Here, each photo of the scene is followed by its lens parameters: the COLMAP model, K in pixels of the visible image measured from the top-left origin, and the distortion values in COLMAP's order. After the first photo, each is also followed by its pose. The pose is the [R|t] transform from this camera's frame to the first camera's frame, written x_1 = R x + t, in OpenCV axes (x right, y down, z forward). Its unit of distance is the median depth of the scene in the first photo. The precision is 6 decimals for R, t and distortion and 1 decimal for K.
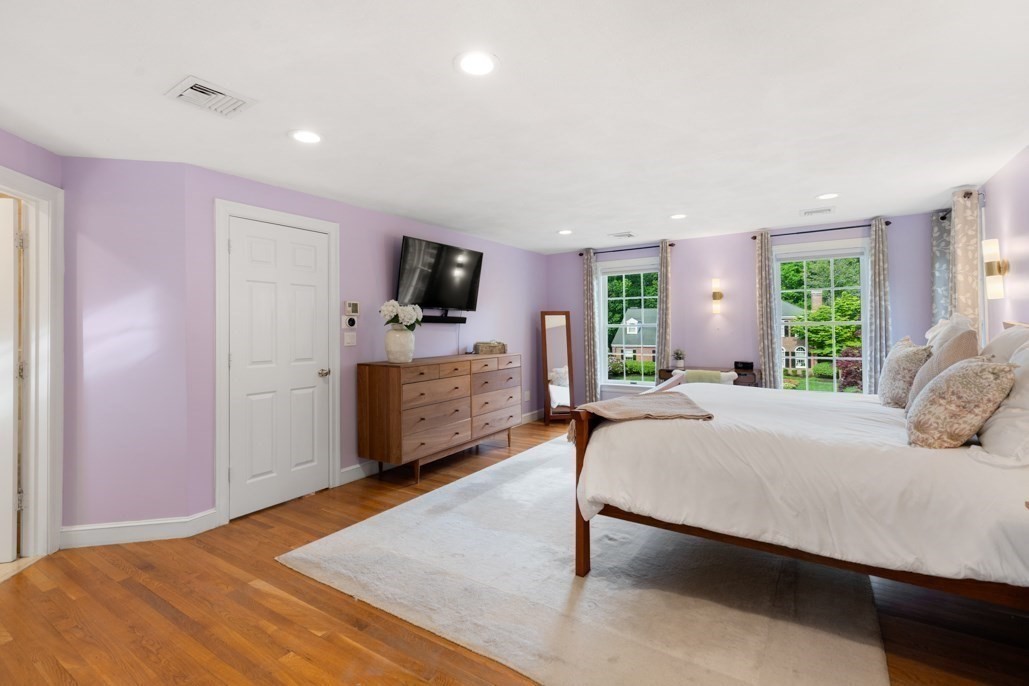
lens RADIAL K [[472.9, 0, 514.7], [0, 472.9, 322.4], [0, 0, 1]] dist [0.002329, 0.000261]
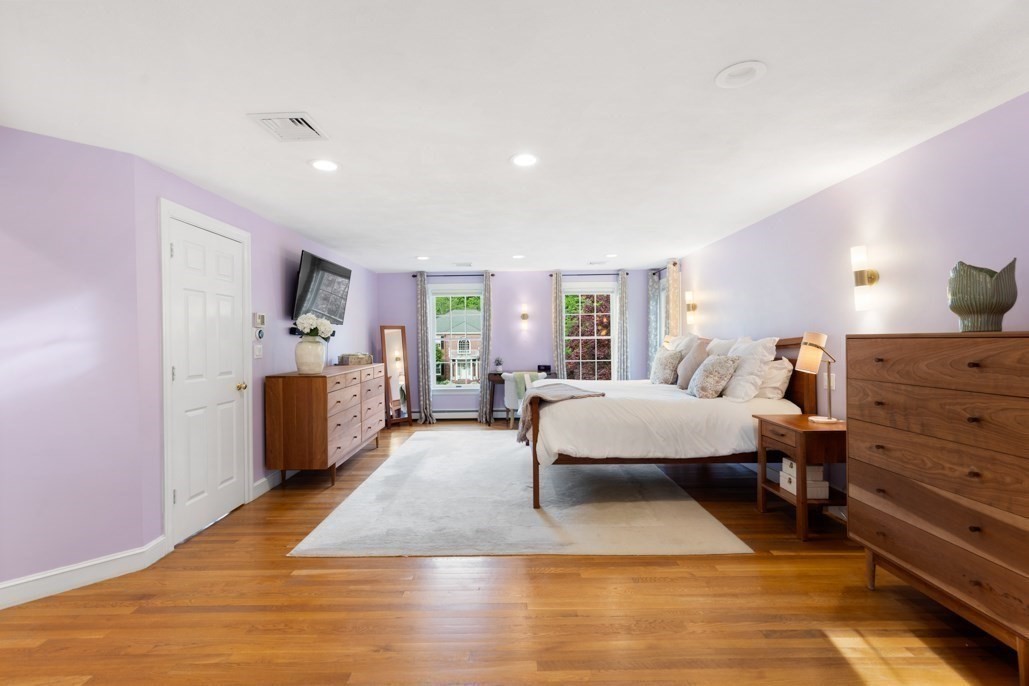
lens RADIAL K [[458.9, 0, 513.1], [0, 458.9, 343.4], [0, 0, 1]] dist [0.003227, -0.000206]
pose [[0.840453, -0.002993, 0.541876, -0.444316], [-0.004863, 0.999903, 0.013065, 0.003732], [-0.541862, -0.013616, 0.840357, -0.095307]]
